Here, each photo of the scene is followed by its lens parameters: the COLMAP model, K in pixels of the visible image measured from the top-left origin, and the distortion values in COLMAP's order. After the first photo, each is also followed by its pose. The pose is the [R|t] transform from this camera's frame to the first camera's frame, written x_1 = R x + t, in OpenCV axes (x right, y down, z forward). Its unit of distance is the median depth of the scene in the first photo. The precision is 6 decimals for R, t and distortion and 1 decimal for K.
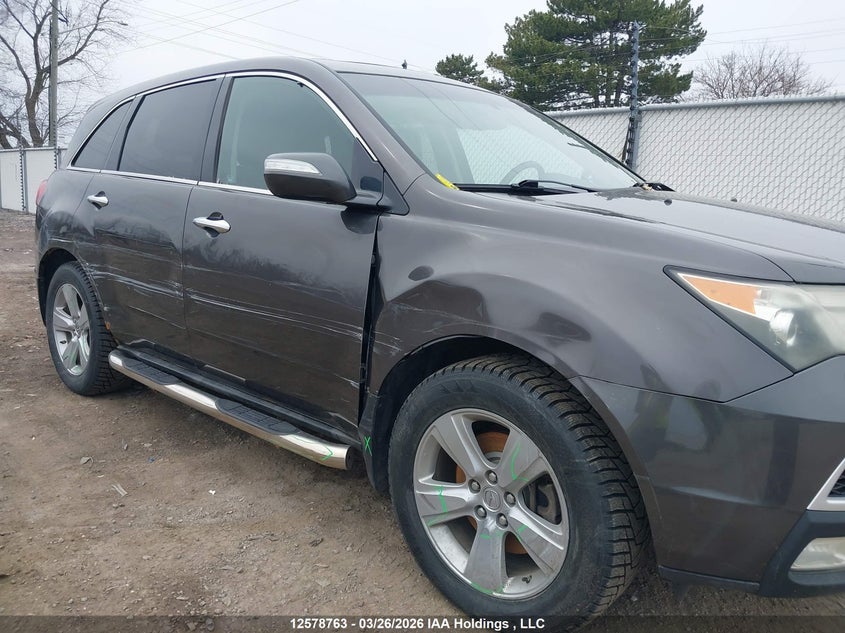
lens RADIAL K [[682.8, 0, 421.5], [0, 682.8, 313.1], [0, 0, 1]] dist [0.024817, -0.017716]
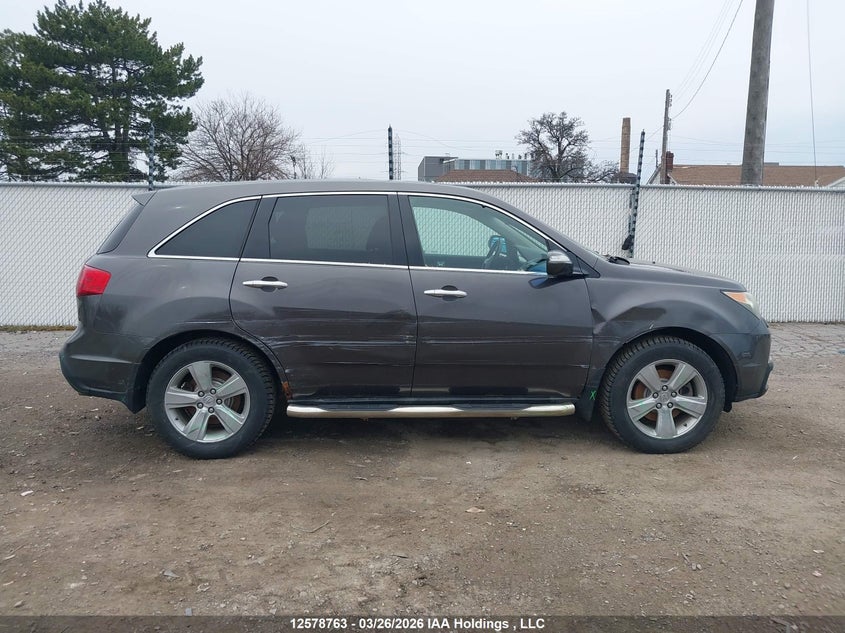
lens RADIAL K [[682.8, 0, 421.1], [0, 682.8, 316.4], [0, 0, 1]] dist [0.024817, -0.017716]
pose [[0.691601, -0.127625, 0.710915, -0.177544], [0.145356, 0.988721, 0.036090, -0.017265], [-0.707503, 0.078376, 0.702351, -0.005077]]
